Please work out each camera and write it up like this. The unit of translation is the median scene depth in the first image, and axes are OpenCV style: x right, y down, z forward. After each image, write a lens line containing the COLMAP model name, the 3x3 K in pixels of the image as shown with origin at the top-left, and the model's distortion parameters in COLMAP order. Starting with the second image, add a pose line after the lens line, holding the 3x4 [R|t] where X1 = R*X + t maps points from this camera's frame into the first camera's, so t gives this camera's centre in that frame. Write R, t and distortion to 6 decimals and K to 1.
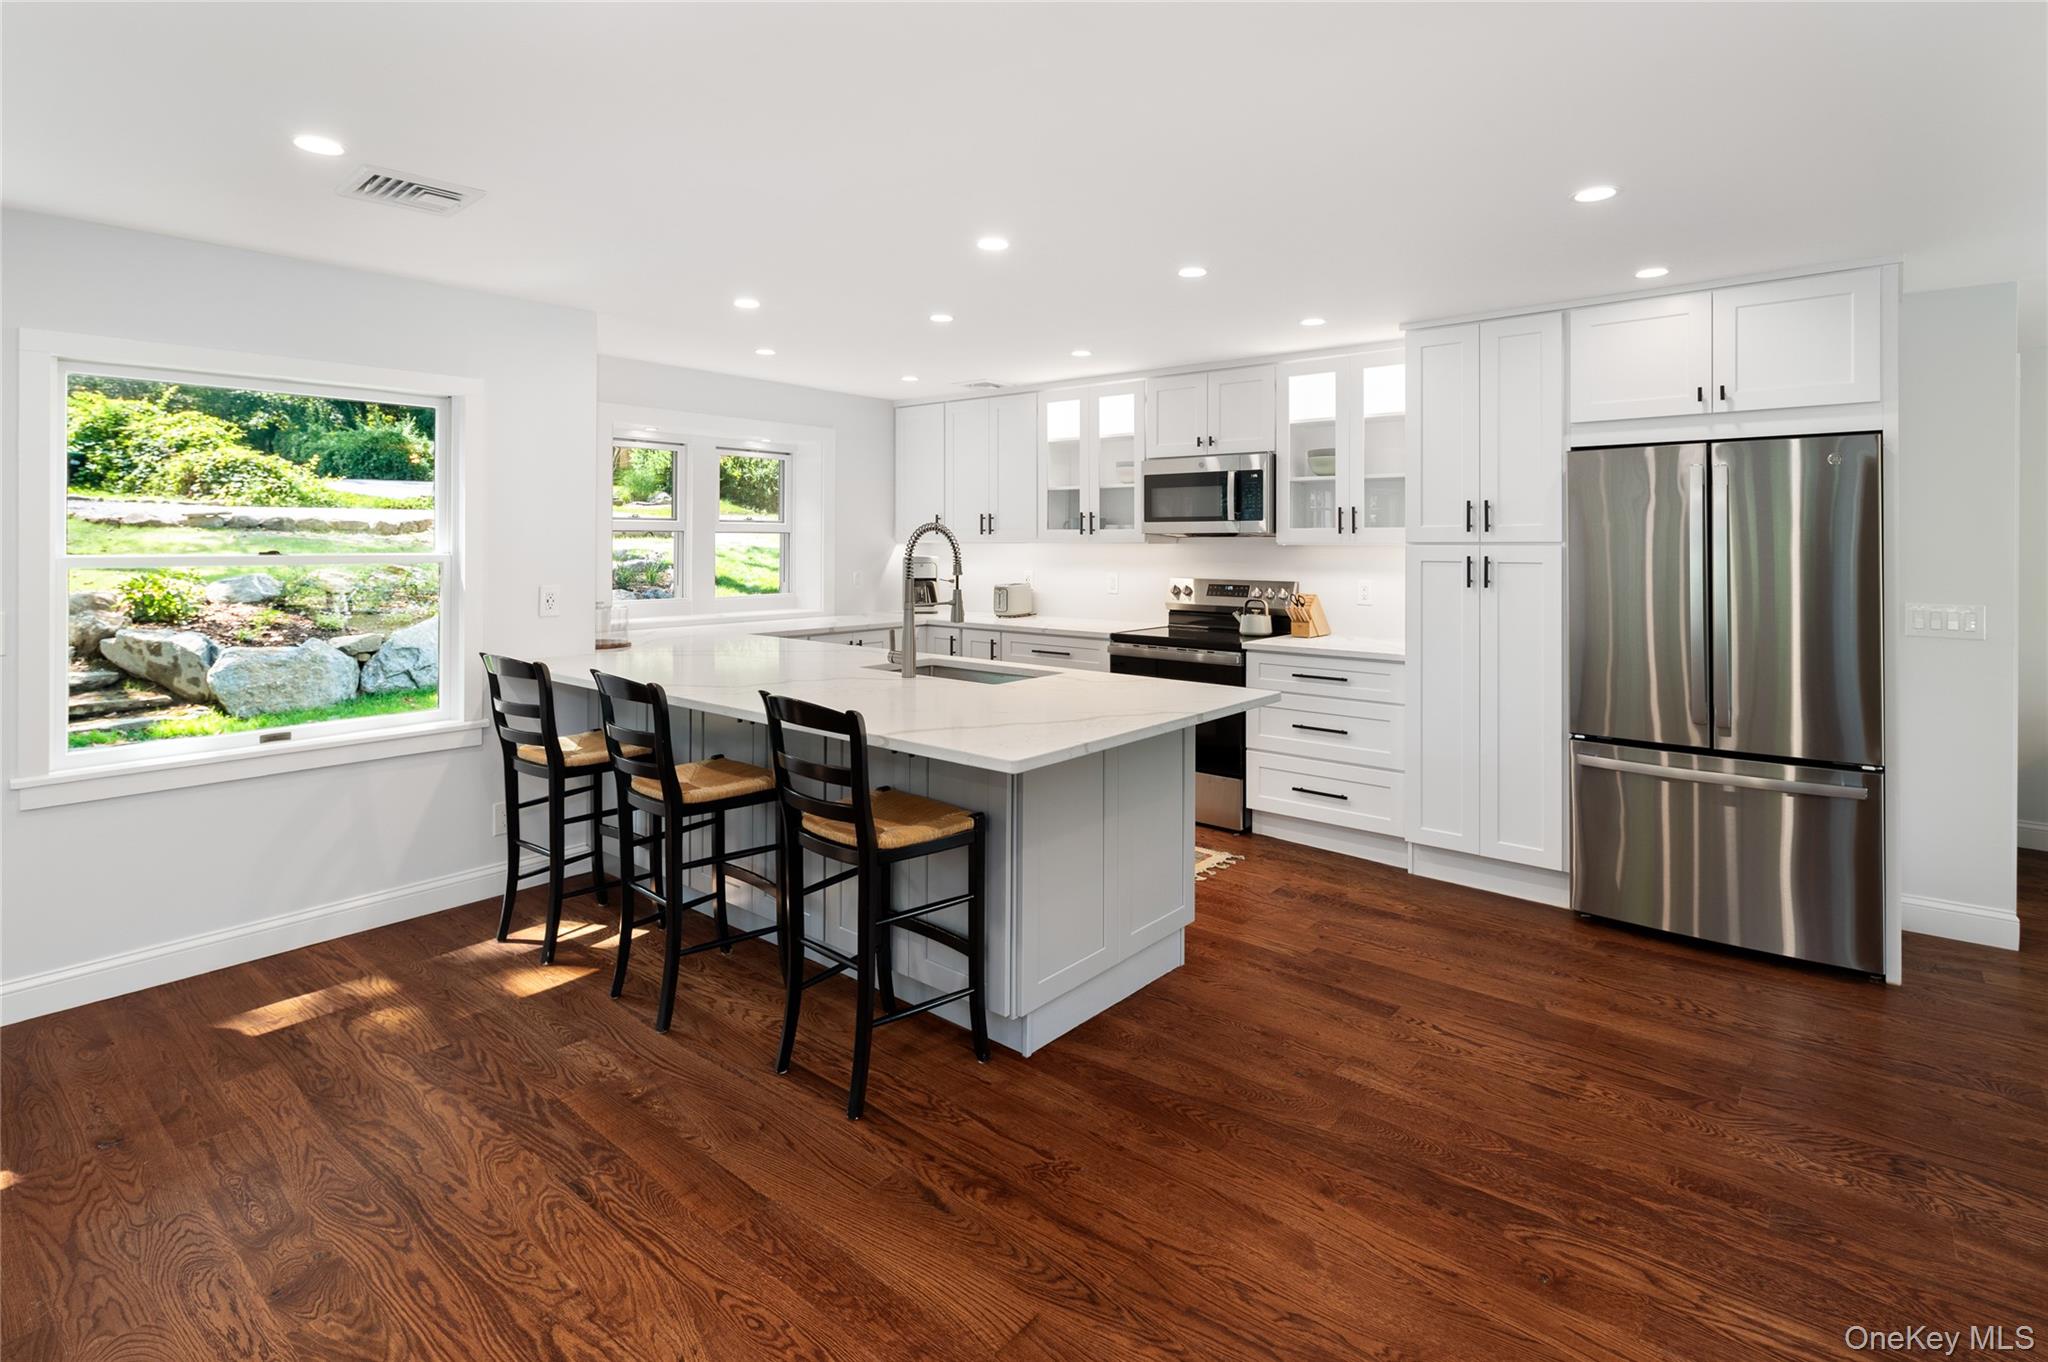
lens RADIAL K [[995.7, 0, 1028.8], [0, 995.7, 538.6], [0, 0, 1]] dist [0.011603, -0.009433]
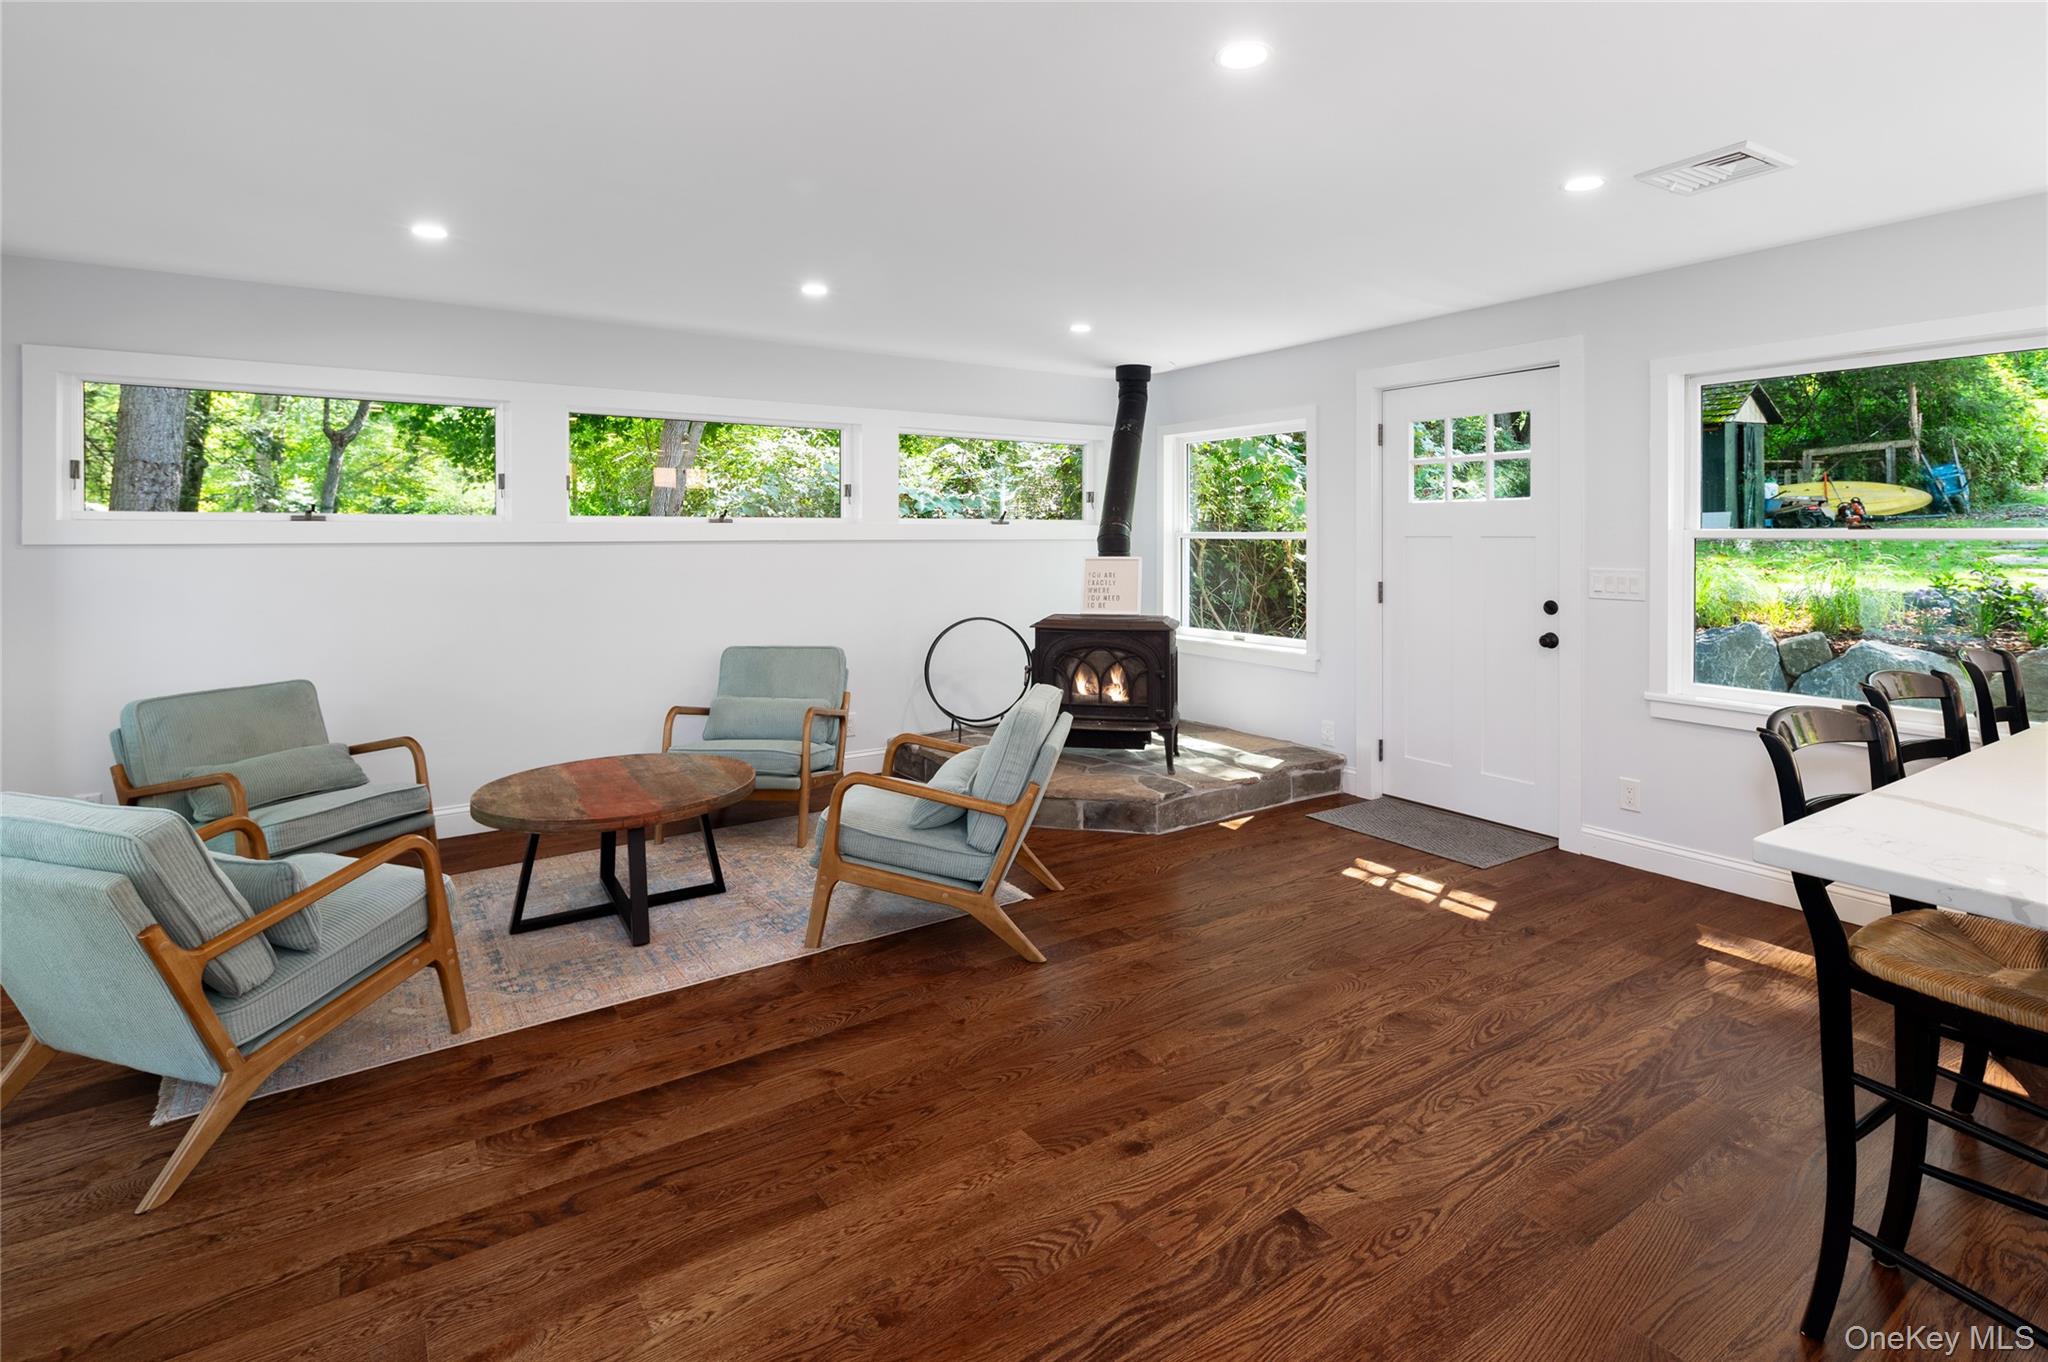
lens RADIAL K [[995.7, 0, 1028.8], [0, 995.7, 538.6], [0, 0, 1]] dist [0.011603, -0.009433]
pose [[-0.285292, 0.000440, -0.958441, 0.372703], [-0.000650, 1.000000, 0.000652, 0.021654], [0.958440, 0.000809, -0.285292, 0.404648]]
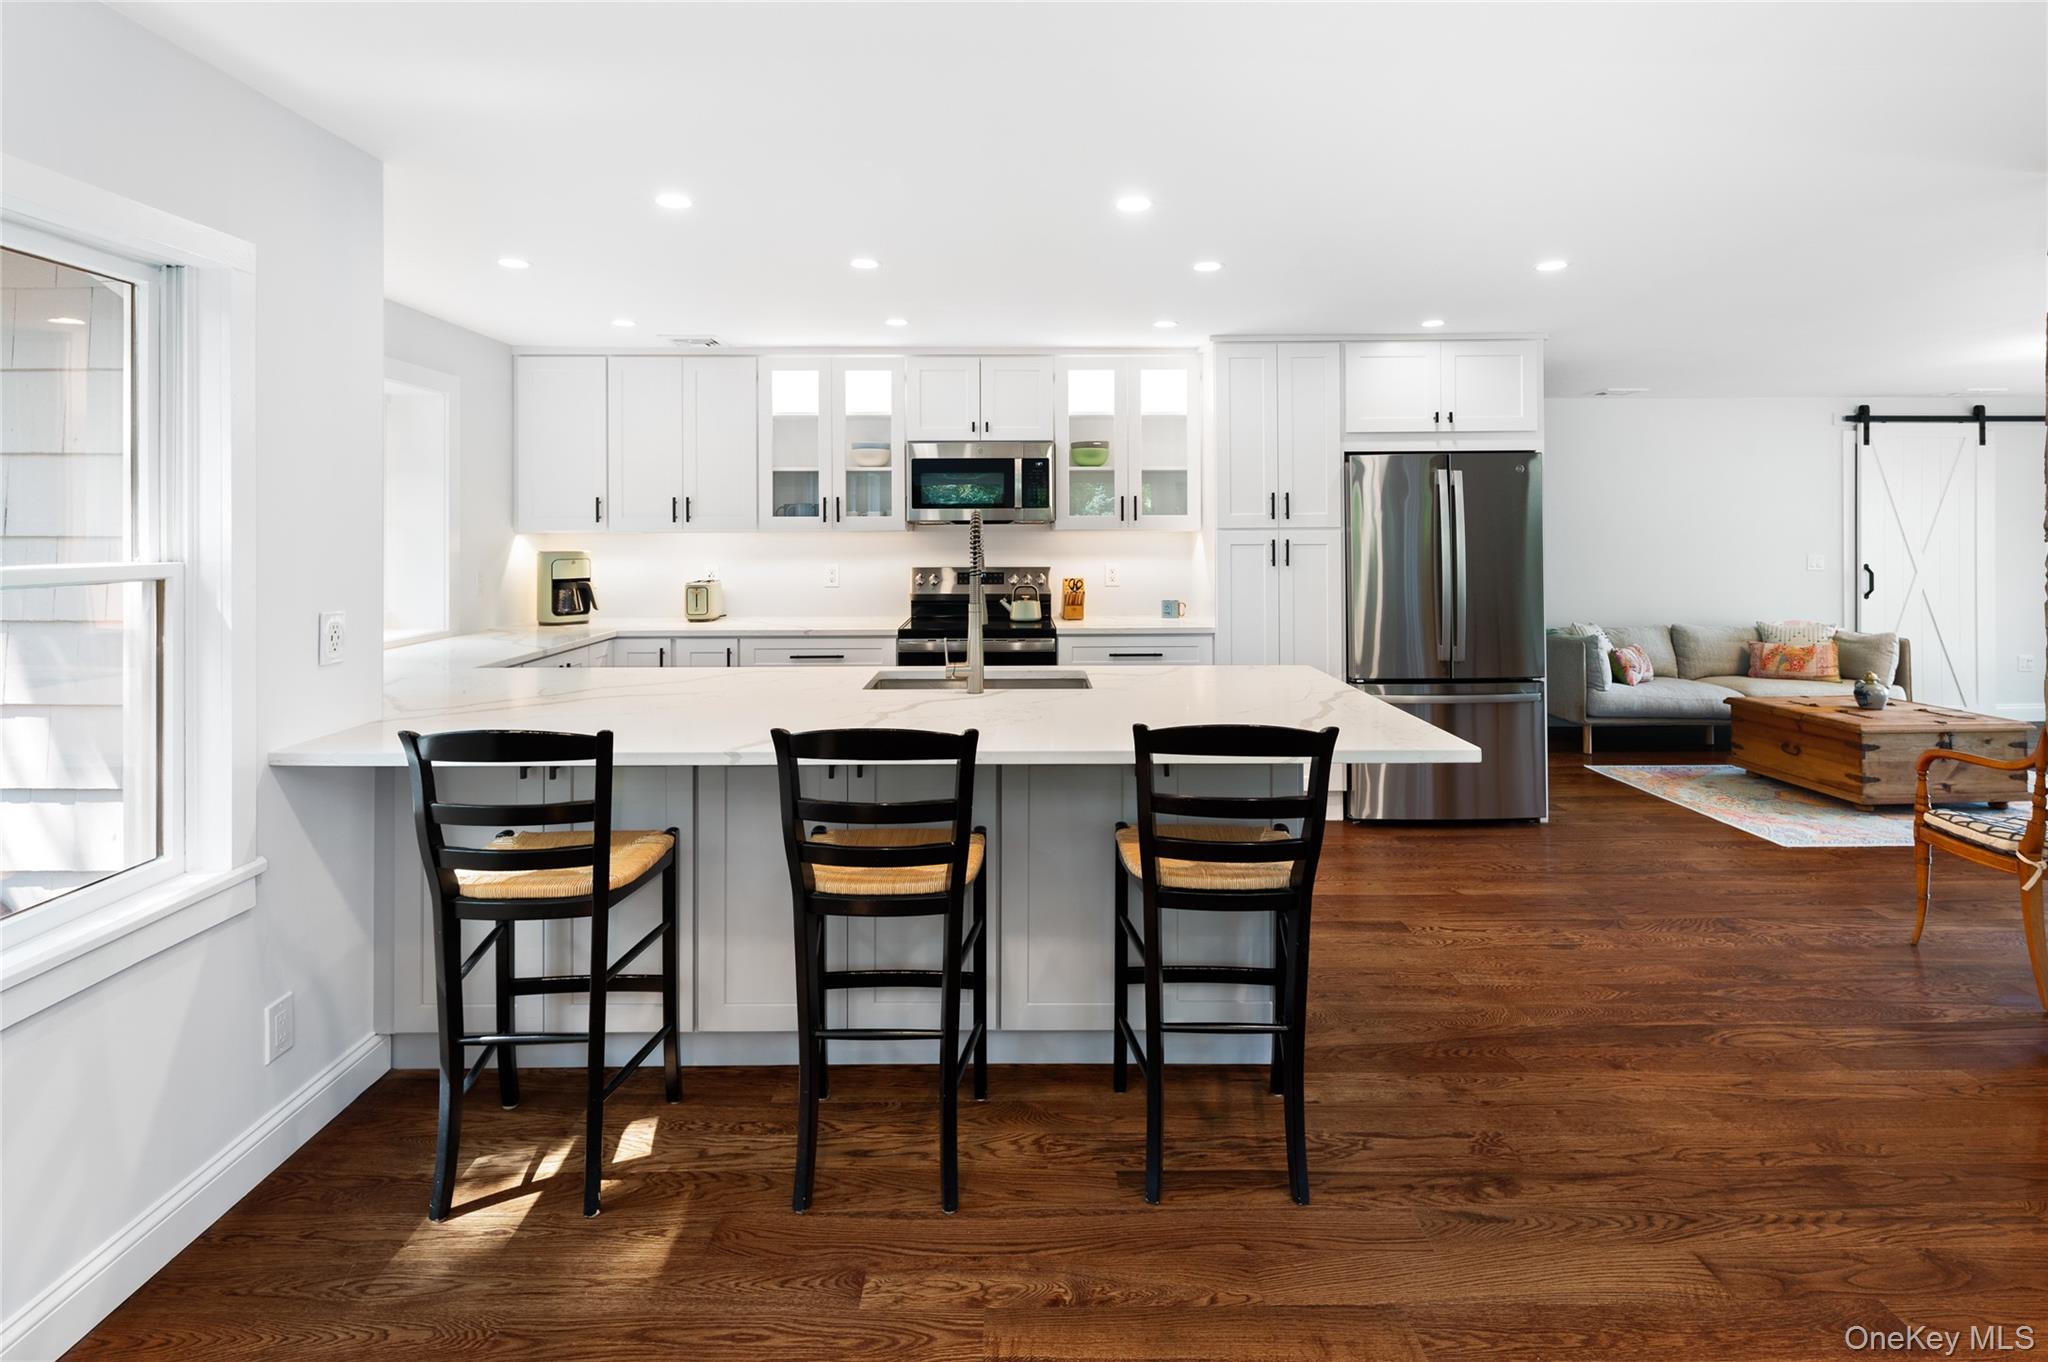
lens RADIAL K [[998.6, 0, 1019.2], [0, 998.6, 521.0], [0, 0, 1]] dist [0.000070, -0.001222]
pose [[0.764359, -0.001182, 0.644790, -0.543315], [0.004135, 0.999987, -0.003068, -0.002364], [-0.644778, 0.005011, 0.764354, 0.285550]]
